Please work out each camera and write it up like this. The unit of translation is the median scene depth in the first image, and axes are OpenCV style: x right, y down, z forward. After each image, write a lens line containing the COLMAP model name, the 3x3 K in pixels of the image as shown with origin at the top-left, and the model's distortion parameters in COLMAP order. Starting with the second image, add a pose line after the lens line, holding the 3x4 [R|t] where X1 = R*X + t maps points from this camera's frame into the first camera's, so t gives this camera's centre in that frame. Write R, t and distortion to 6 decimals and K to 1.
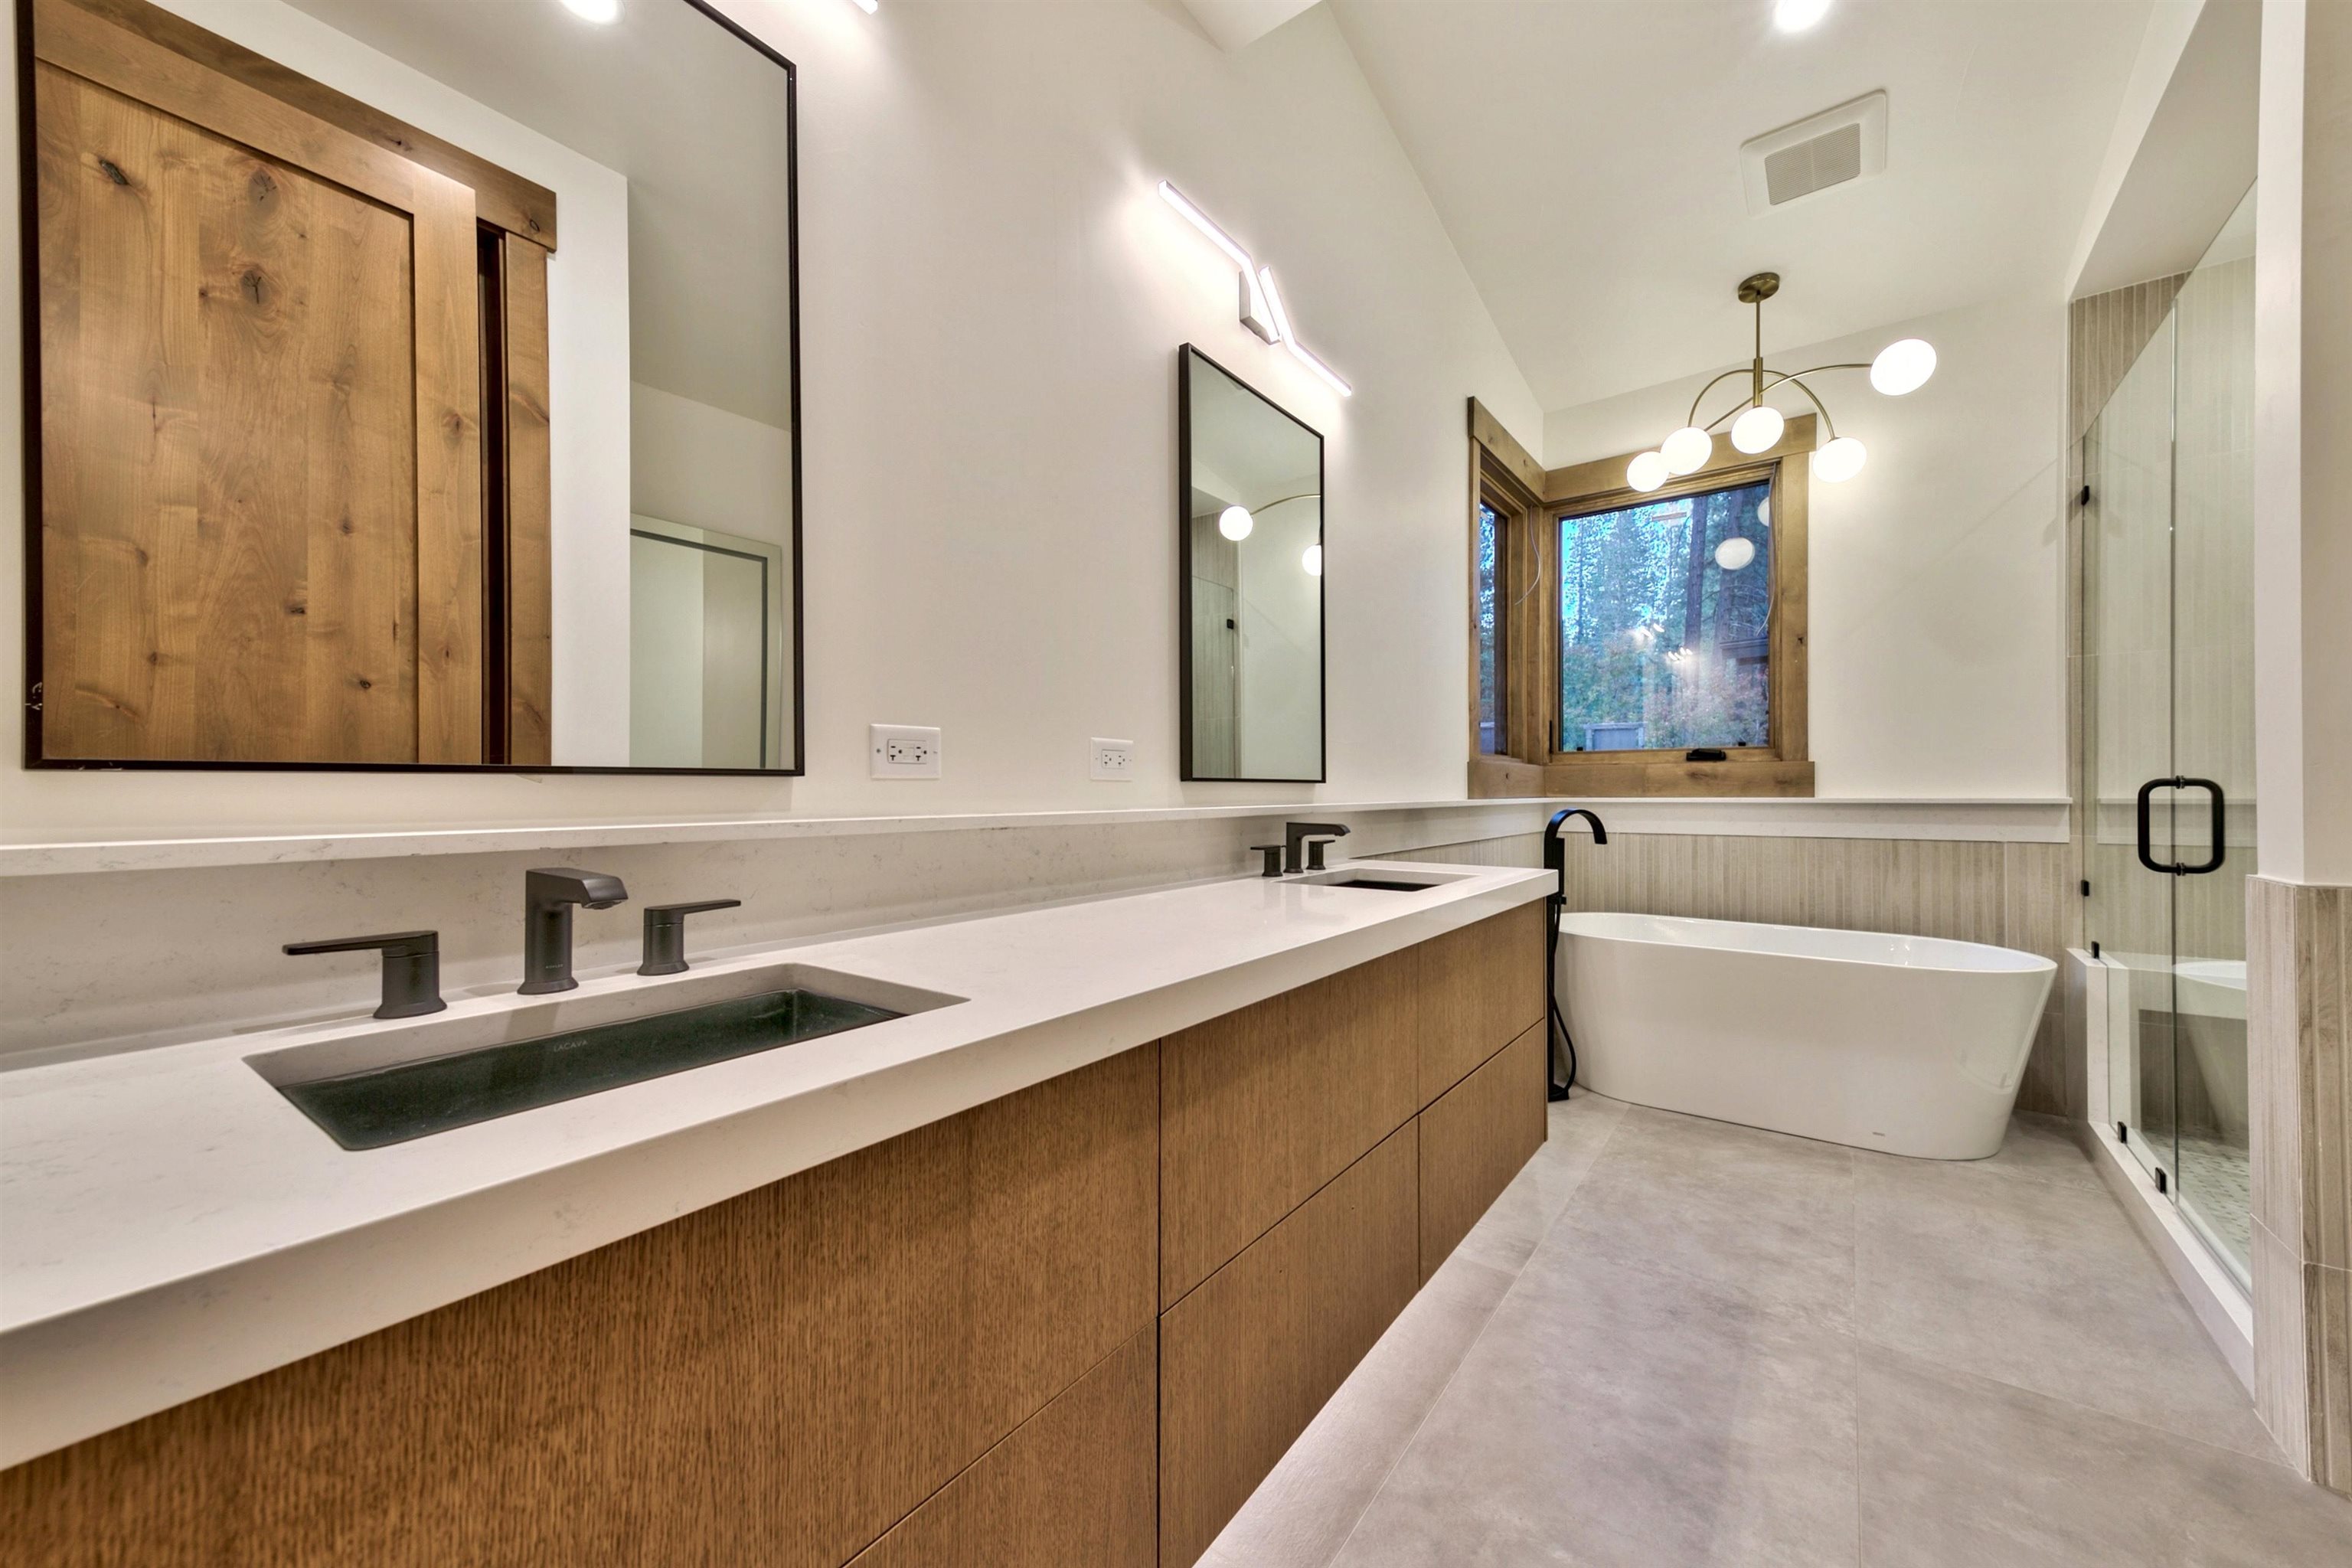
lens RADIAL K [[897.8, 0, 1124.5], [0, 897.8, 794.0], [0, 0, 1]] dist [-0.011824, -0.001747]
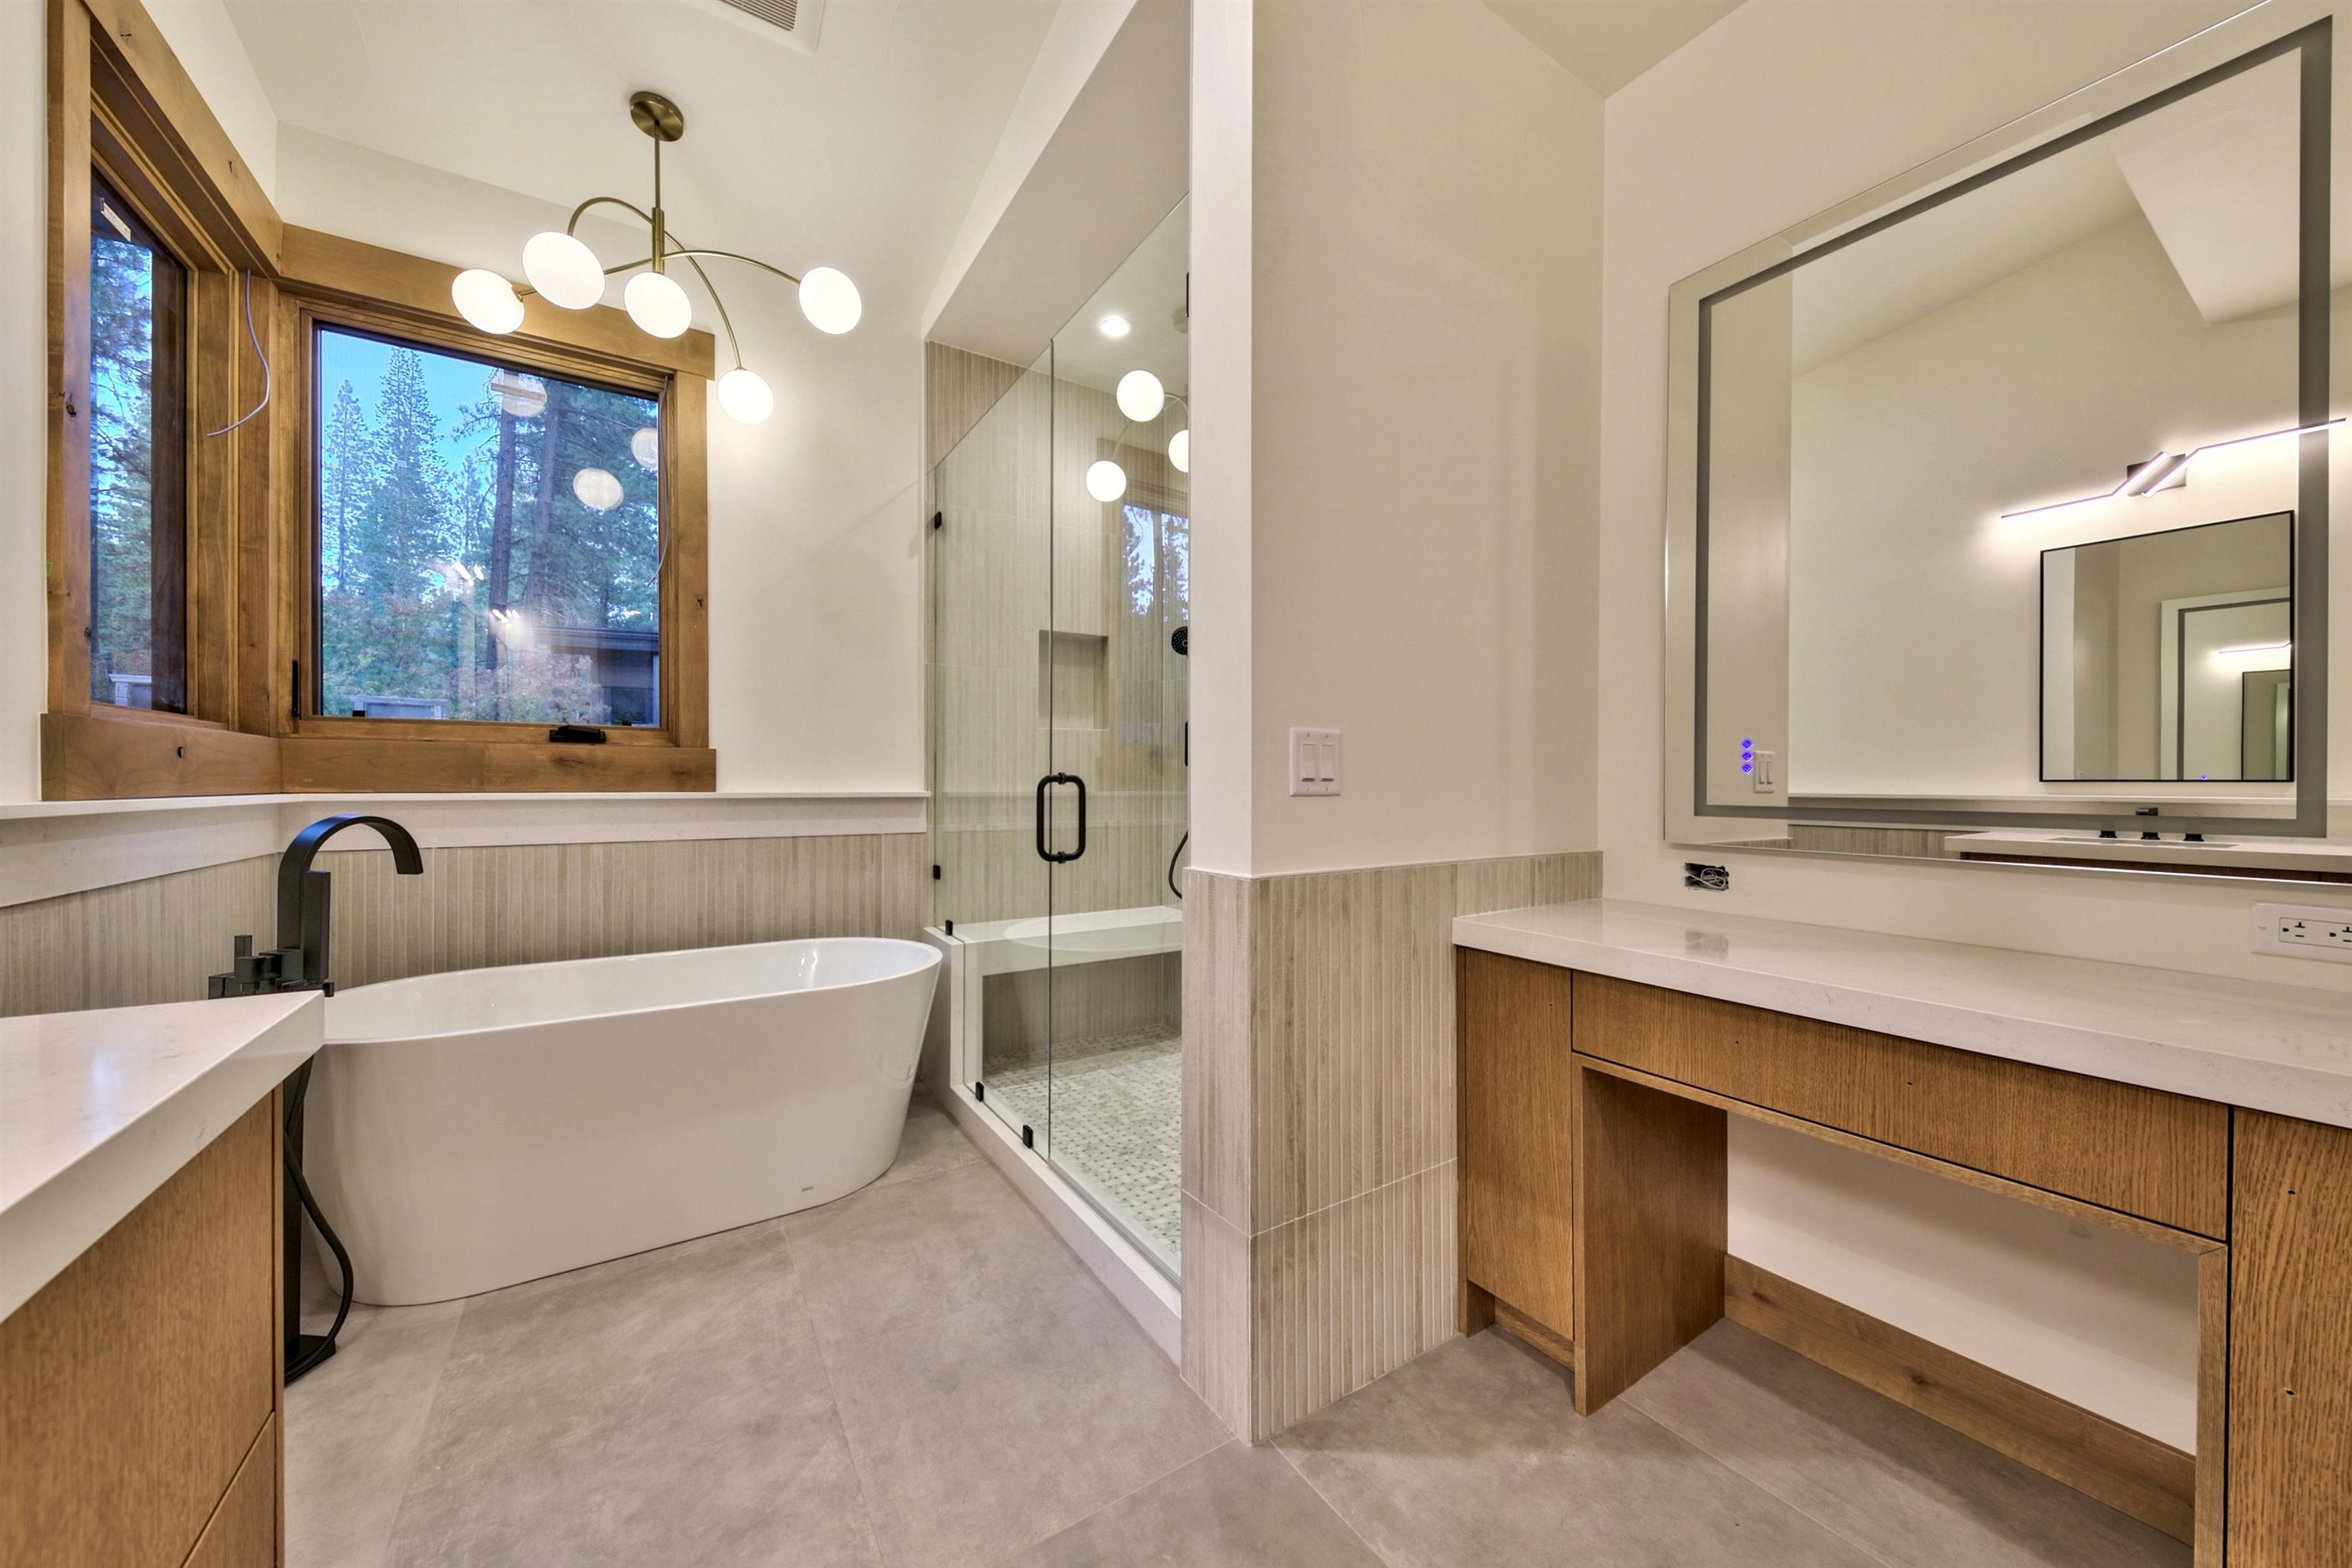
lens RADIAL K [[835.0, 0, 1167.0], [0, 835.0, 784.1], [0, 0, 1]] dist [0.019513, -0.003049]
pose [[0.324429, 0.002157, 0.945908, 0.175350], [-0.001056, 0.999998, -0.001918, -0.002513], [-0.945909, -0.000377, 0.324430, 0.364029]]
